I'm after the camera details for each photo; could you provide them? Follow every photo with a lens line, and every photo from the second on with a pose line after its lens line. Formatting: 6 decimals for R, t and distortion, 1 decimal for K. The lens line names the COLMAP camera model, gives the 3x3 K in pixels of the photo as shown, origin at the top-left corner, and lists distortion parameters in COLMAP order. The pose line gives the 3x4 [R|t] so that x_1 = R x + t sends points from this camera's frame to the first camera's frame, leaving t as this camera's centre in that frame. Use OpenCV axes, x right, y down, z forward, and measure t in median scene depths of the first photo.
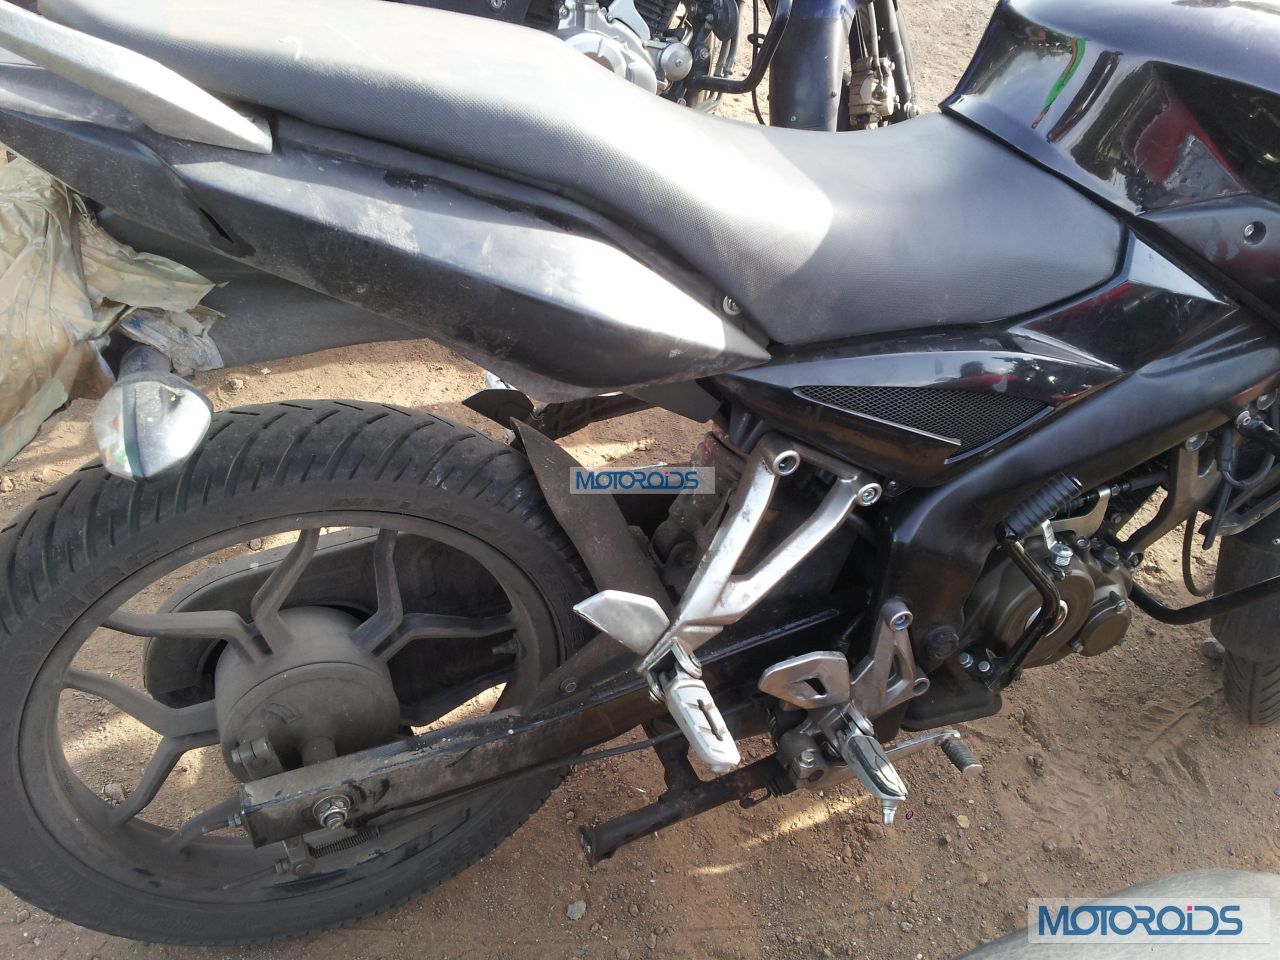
lens RADIAL K [[1145.0, 0, 640.0], [0, 1145.0, 480.0], [0, 0, 1]] dist [0.170901, -0.427014]
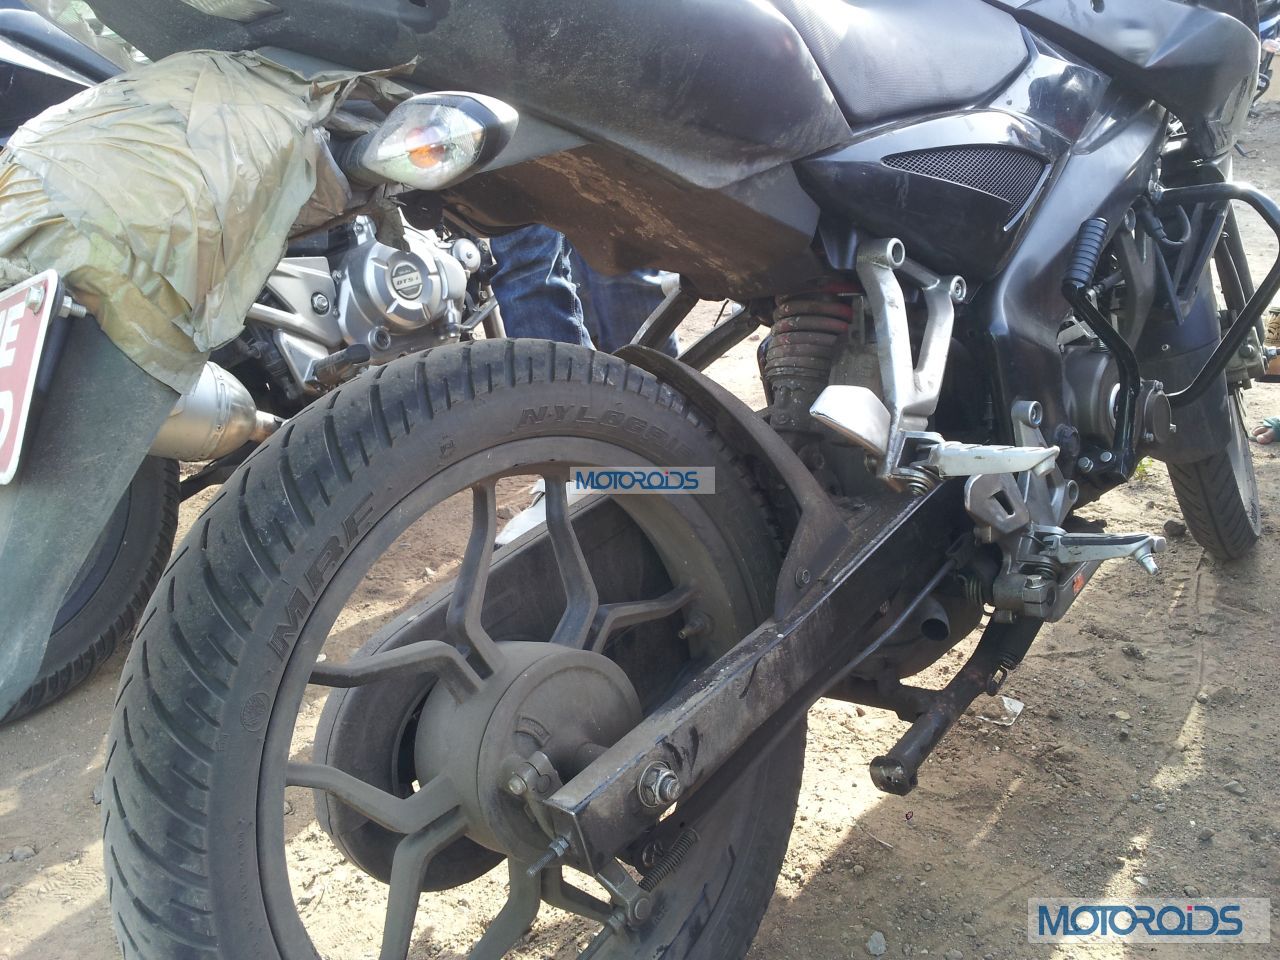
lens RADIAL K [[1145.0, 0, 640.0], [0, 1145.0, 480.0], [0, 0, 1]] dist [0.170901, -0.427014]
pose [[0.870747, -0.370313, 0.323524, -0.440111], [0.461674, 0.842157, -0.278619, 0.312167], [-0.169282, 0.391969, 0.904270, 0.191857]]
